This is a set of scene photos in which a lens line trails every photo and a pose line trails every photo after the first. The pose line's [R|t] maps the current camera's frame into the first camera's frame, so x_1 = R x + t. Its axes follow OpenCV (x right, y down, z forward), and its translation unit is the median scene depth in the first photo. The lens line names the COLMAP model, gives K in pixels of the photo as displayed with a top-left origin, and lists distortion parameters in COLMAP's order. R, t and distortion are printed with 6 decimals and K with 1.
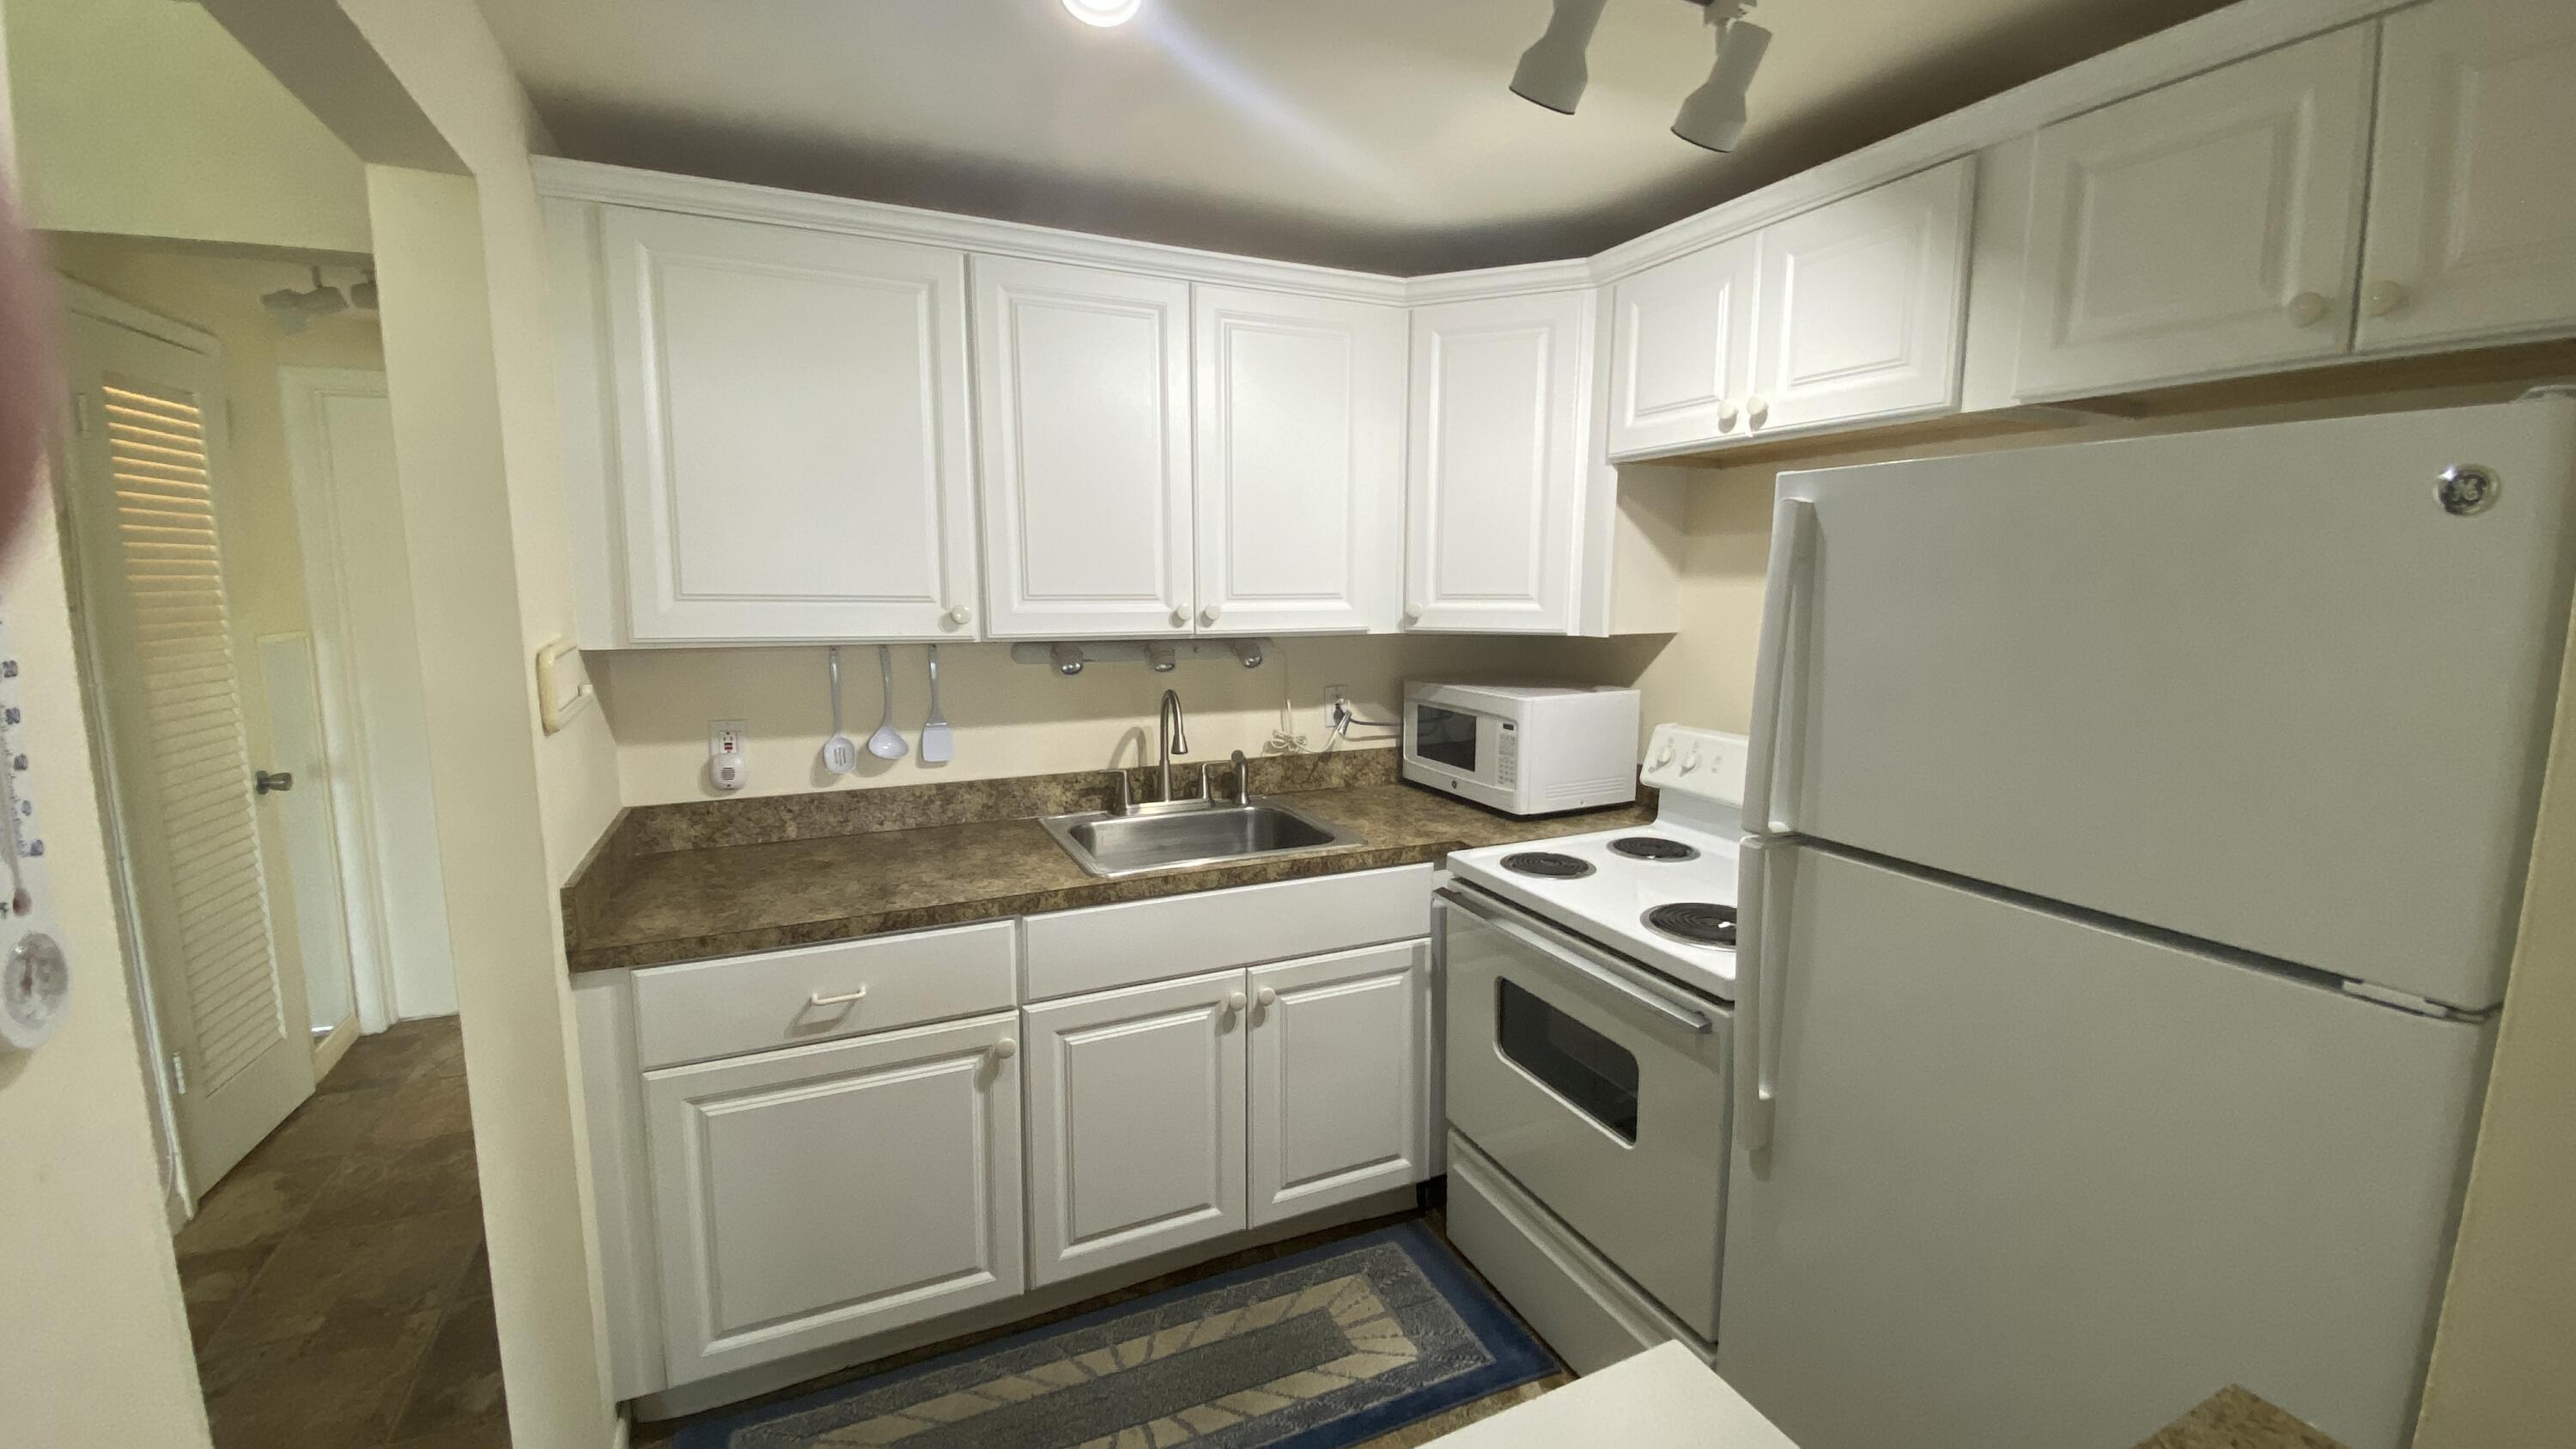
lens RADIAL K [[1024.6, 0, 1284.2], [0, 1024.6, 708.2], [0, 0, 1]] dist [0.056779, -0.049861]
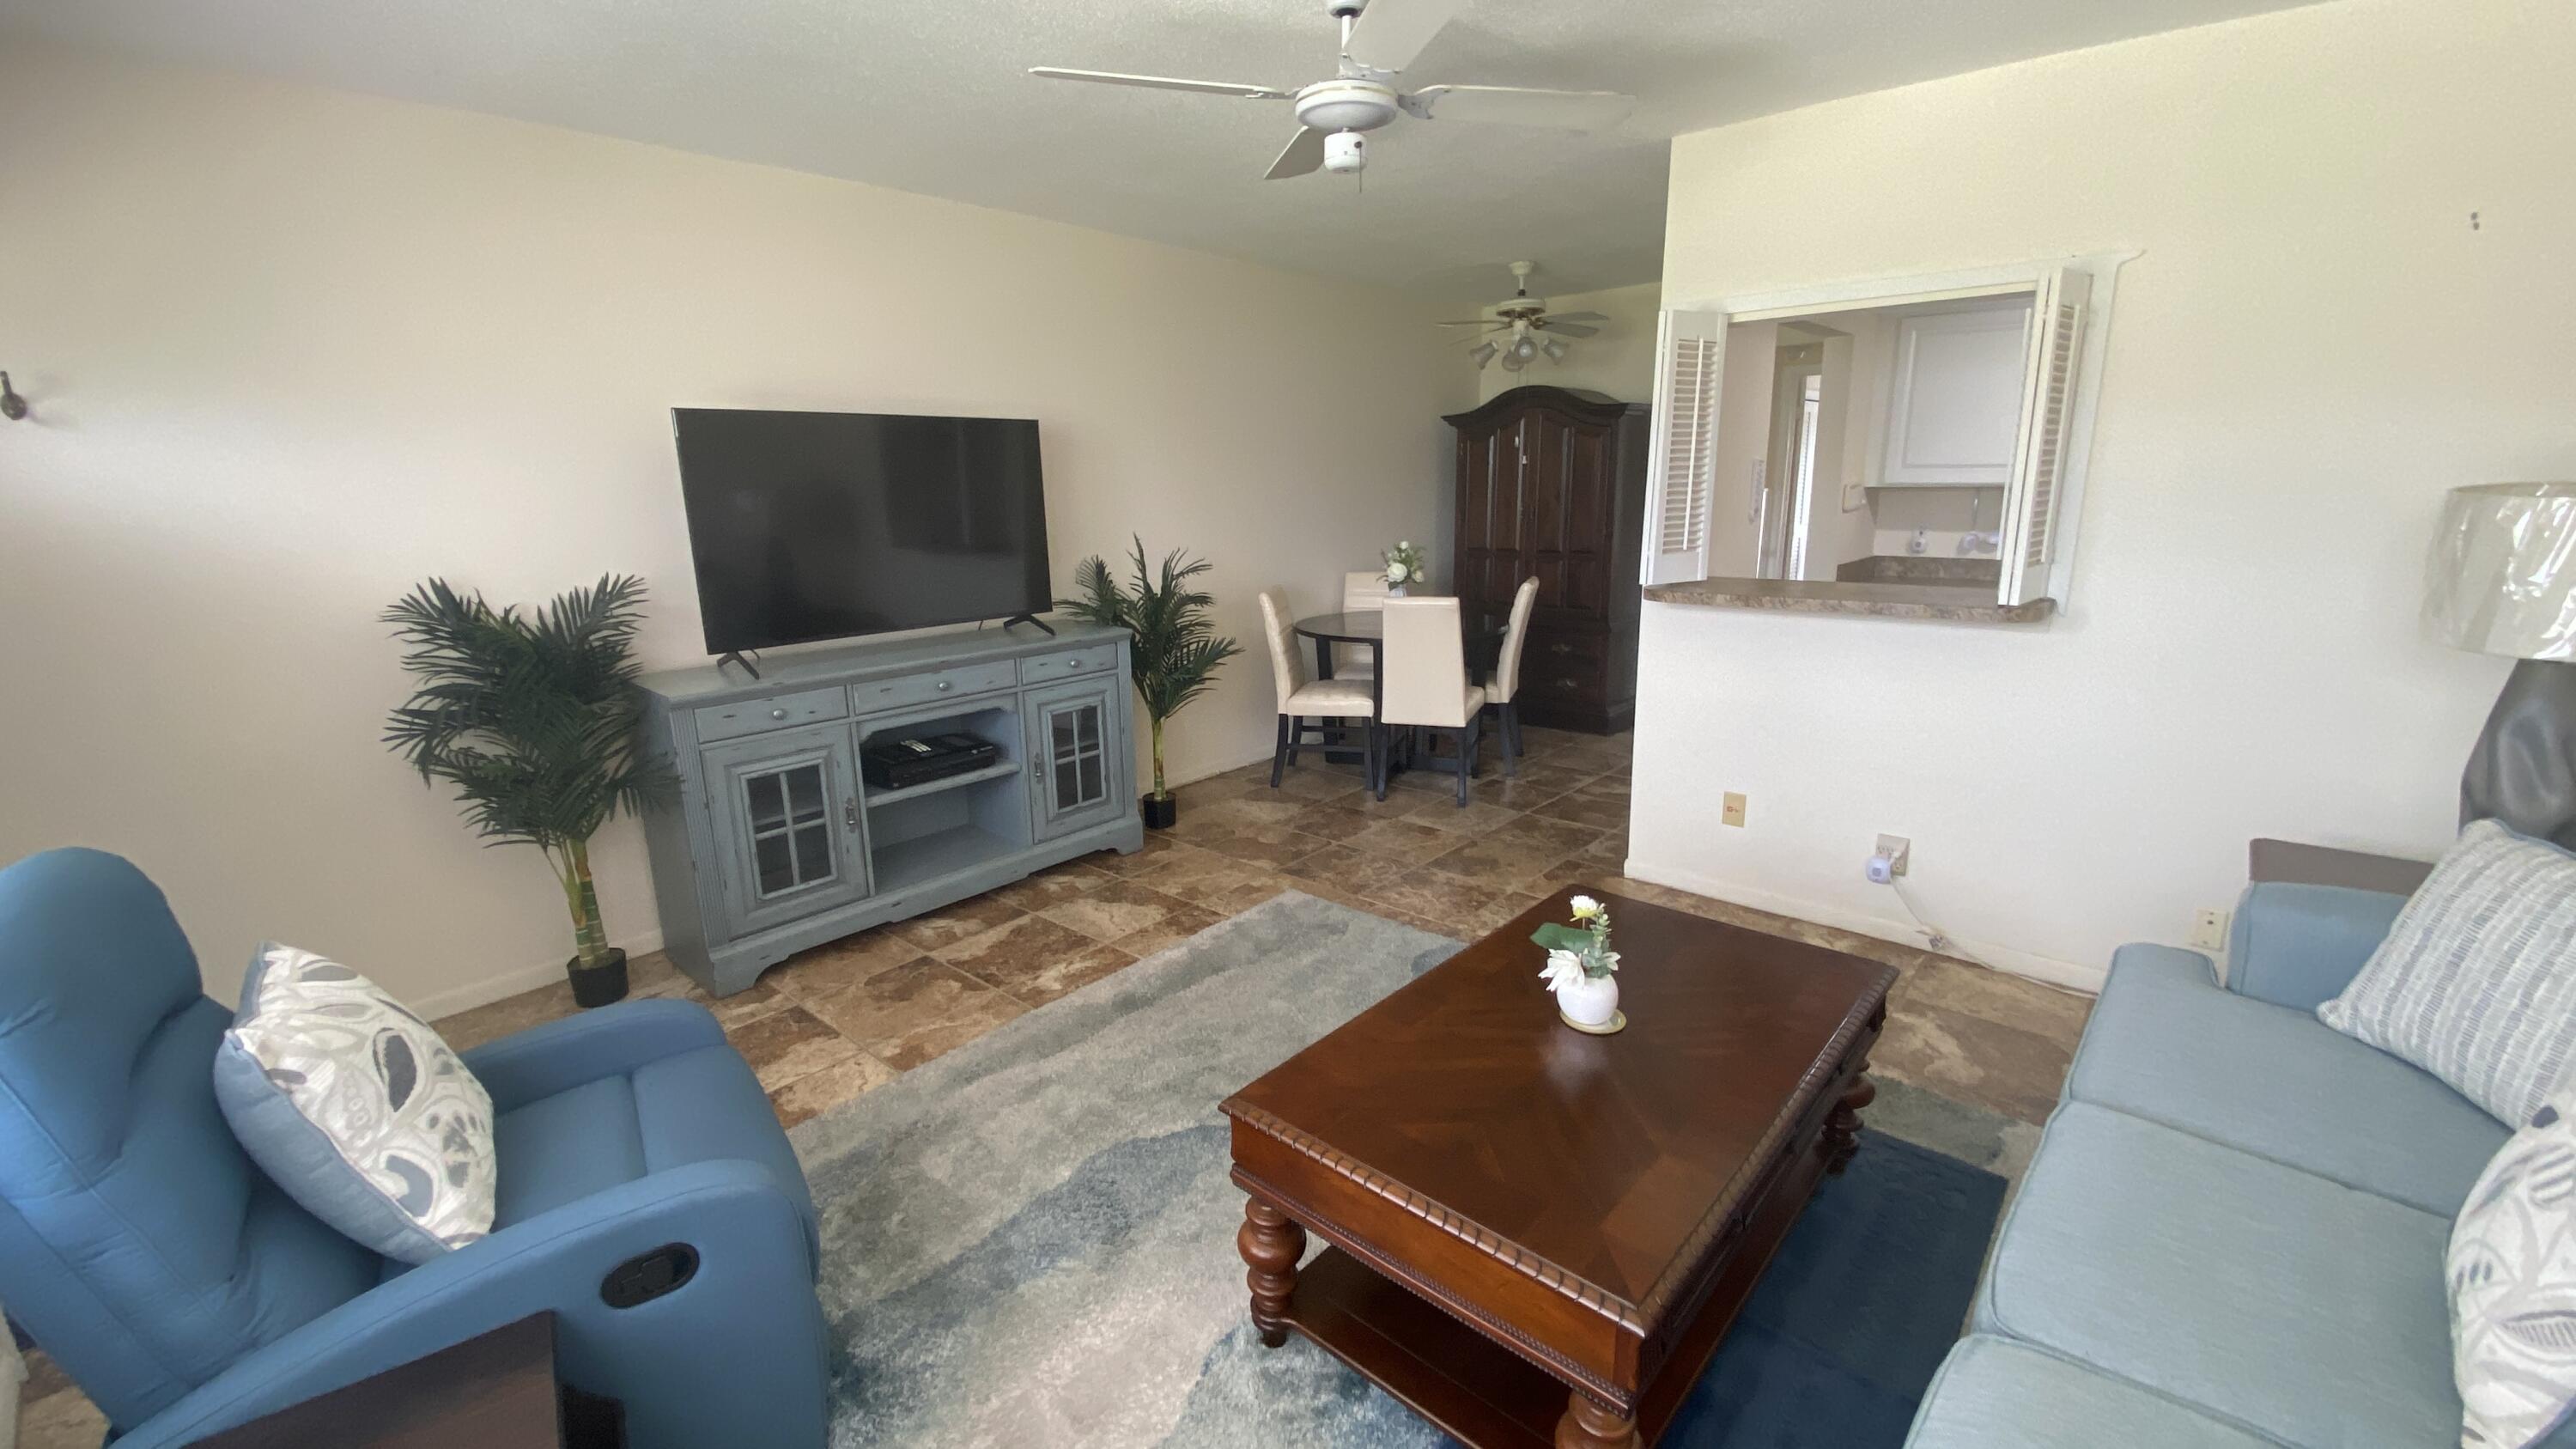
lens RADIAL K [[1024.6, 0, 1284.2], [0, 1024.6, 708.2], [0, 0, 1]] dist [0.056779, -0.049861]
pose [[0.393352, 0.194509, -0.898577, 0.872272], [-0.100747, 0.980598, 0.168162, 0.141033], [0.913851, 0.024382, 0.405316, -1.006055]]
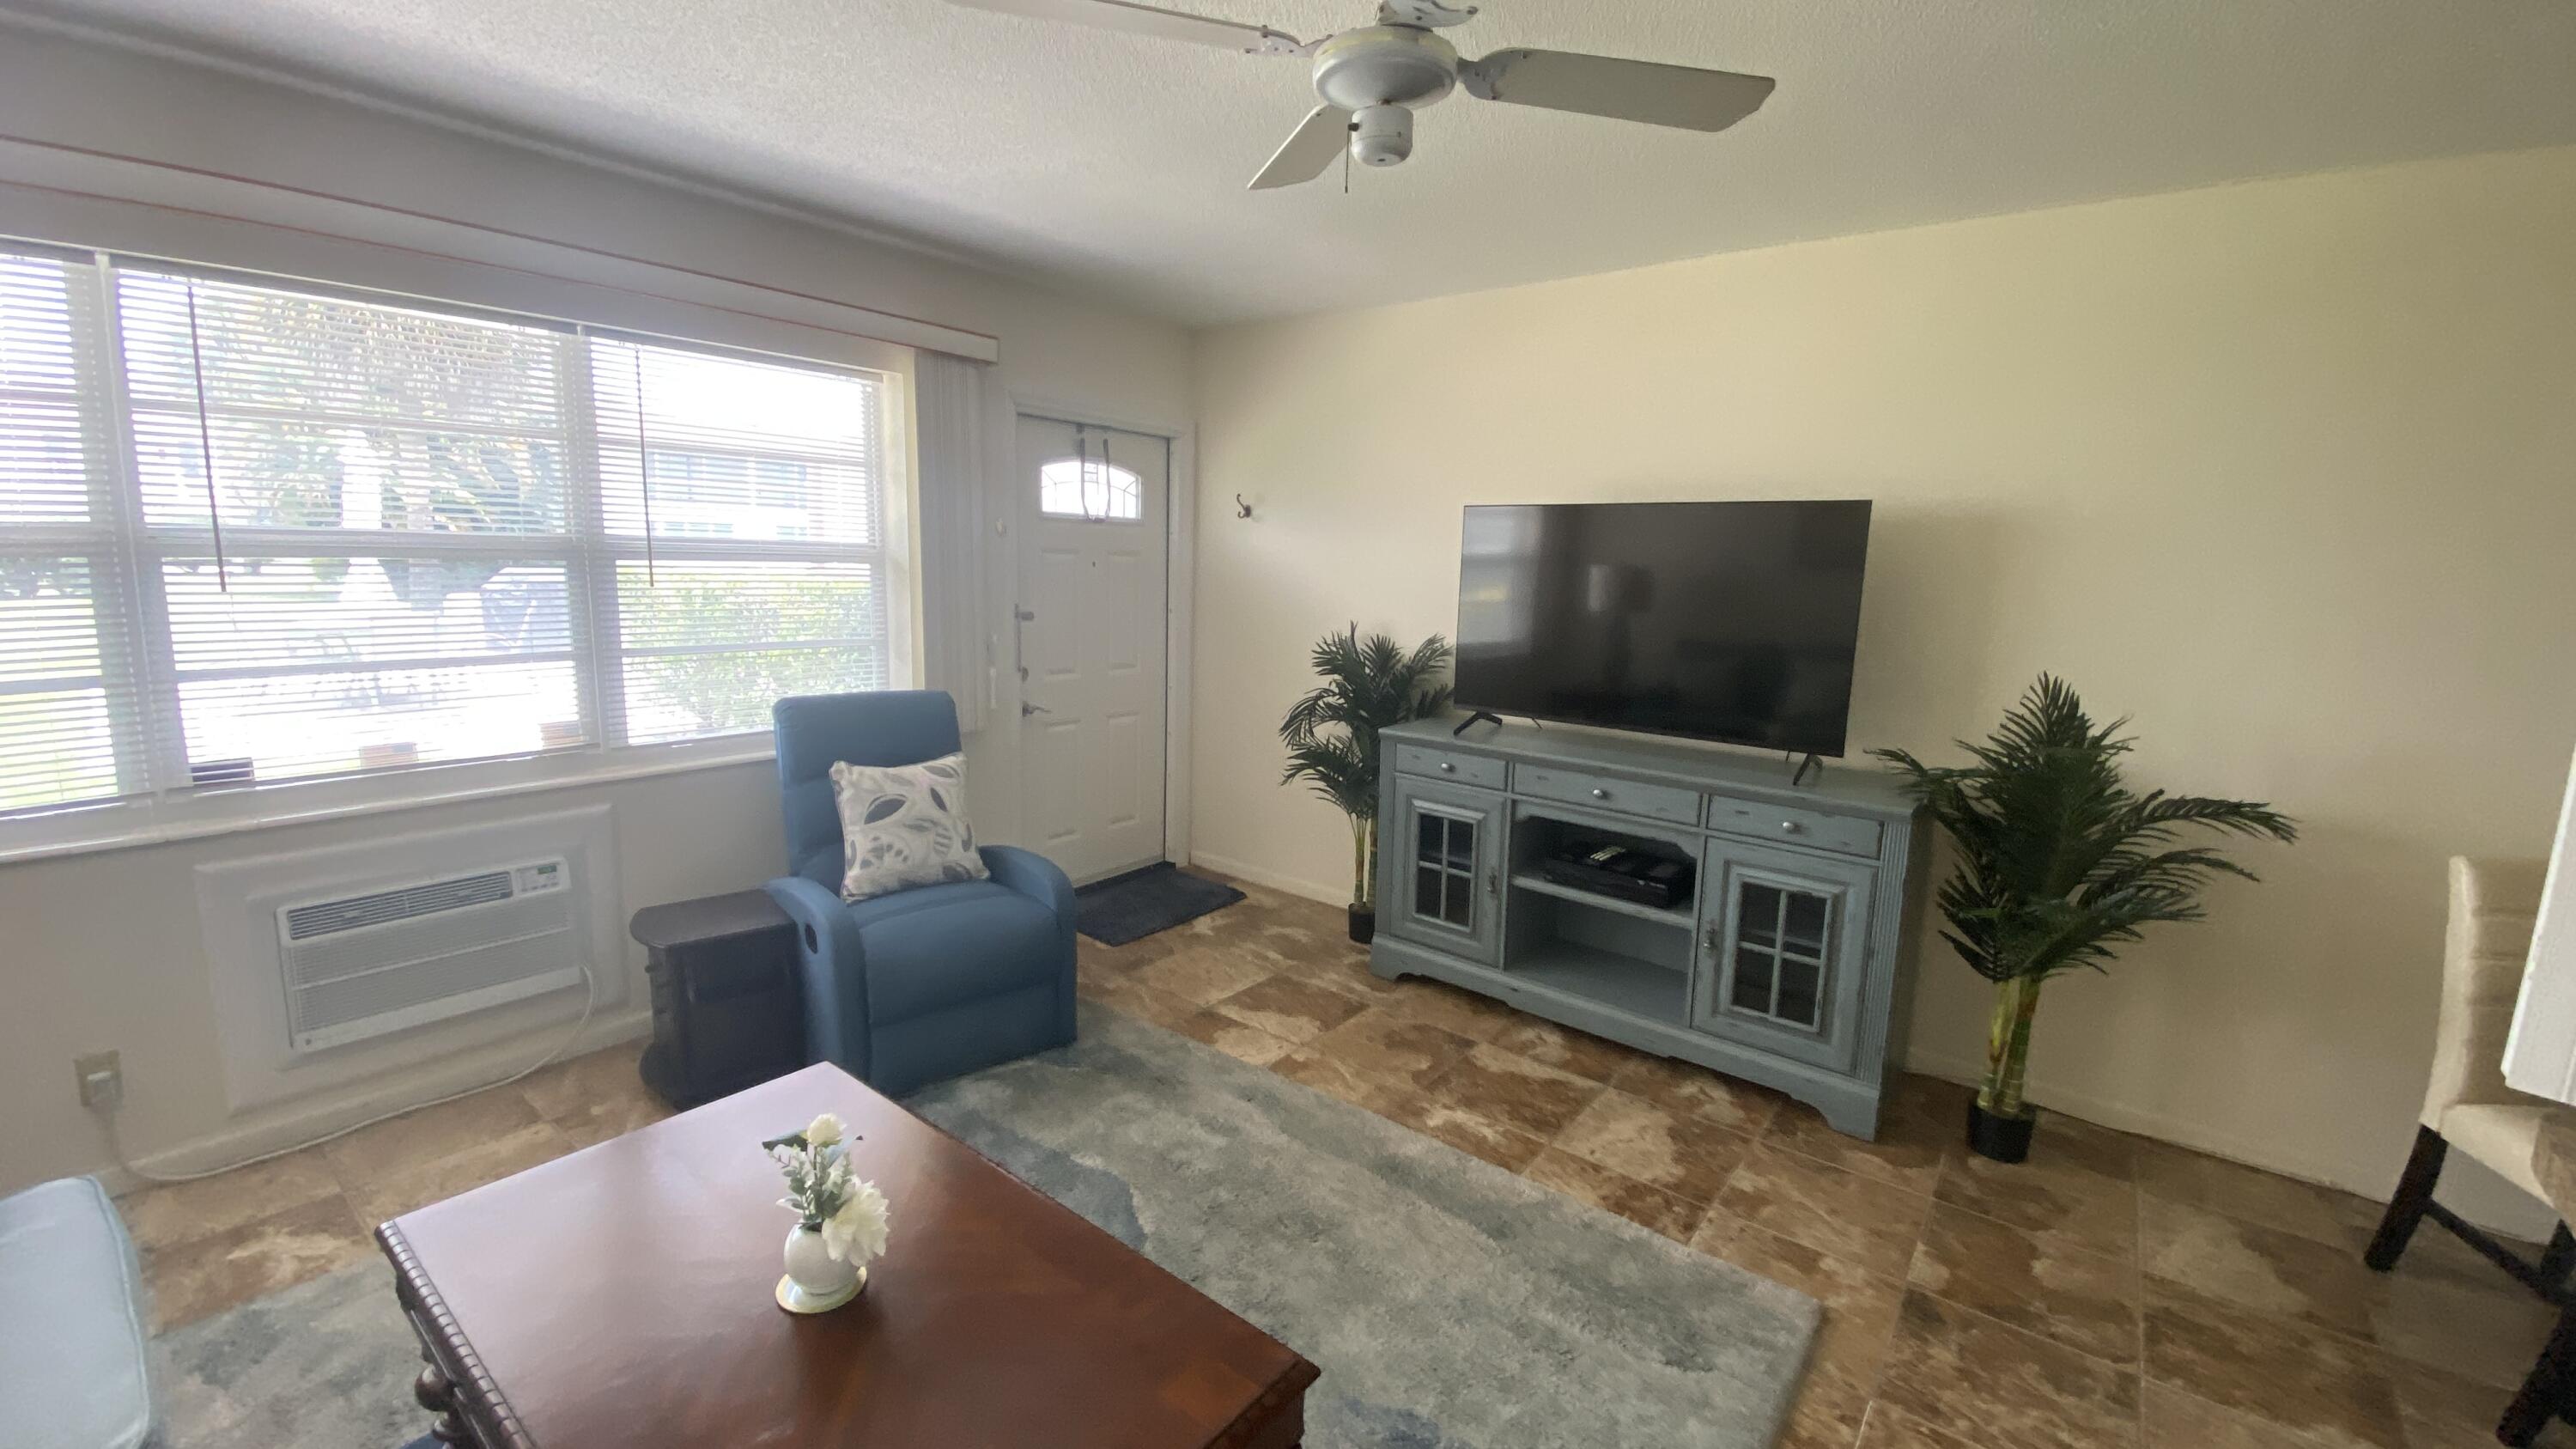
lens RADIAL K [[1010.6, 0, 1288.0], [0, 1010.6, 724.5], [0, 0, 1]] dist [-0.001451, -0.013384]
pose [[-0.895094, 0.042751, -0.443822, 0.364106], [-0.089135, 0.958143, 0.272059, 0.019826], [0.436876, 0.283079, -0.853818, -0.079884]]
